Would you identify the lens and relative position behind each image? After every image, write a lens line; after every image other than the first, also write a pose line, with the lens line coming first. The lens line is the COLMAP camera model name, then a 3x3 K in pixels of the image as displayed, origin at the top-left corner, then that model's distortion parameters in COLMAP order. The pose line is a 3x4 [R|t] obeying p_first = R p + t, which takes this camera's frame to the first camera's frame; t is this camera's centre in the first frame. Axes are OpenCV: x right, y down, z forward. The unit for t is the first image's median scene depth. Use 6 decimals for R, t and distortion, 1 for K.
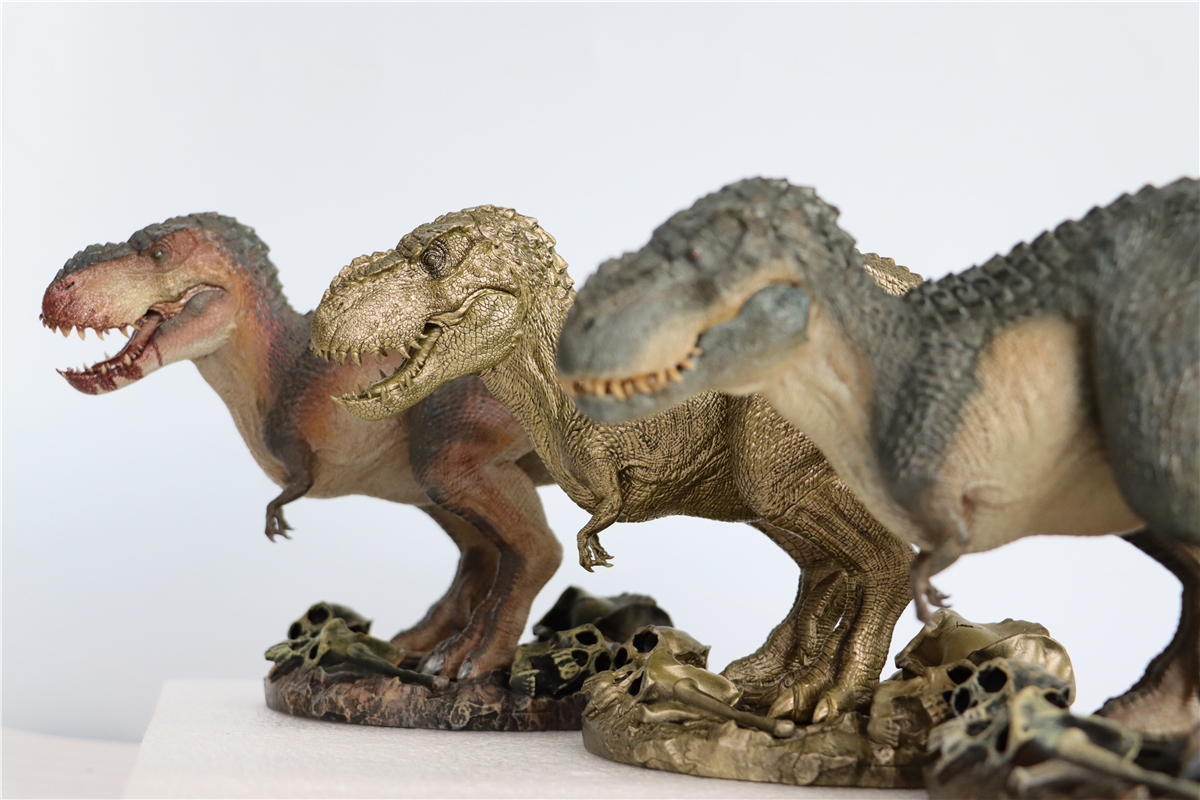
lens RADIAL K [[2067.5, 0, 600.0], [0, 2067.5, 400.0], [0, 0, 1]] dist [-0.058684, -0.009443]
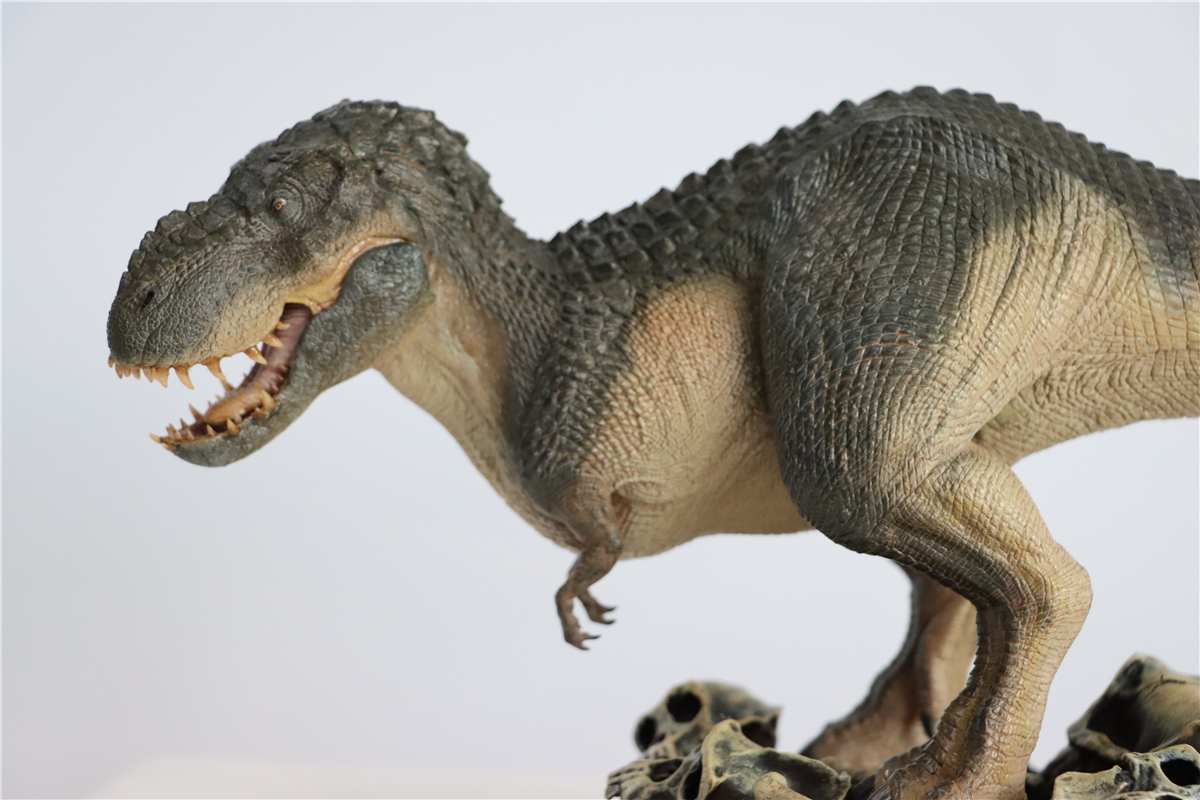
lens RADIAL K [[3444.2, 0, 600.0], [0, 3444.2, 400.0], [0, 0, 1]] dist [0.651080, -0.124550]
pose [[0.996119, -0.022334, 0.085141, 0.052937], [0.016922, 0.997822, 0.063761, -0.078153], [-0.086379, -0.062073, 0.994327, -0.366064]]
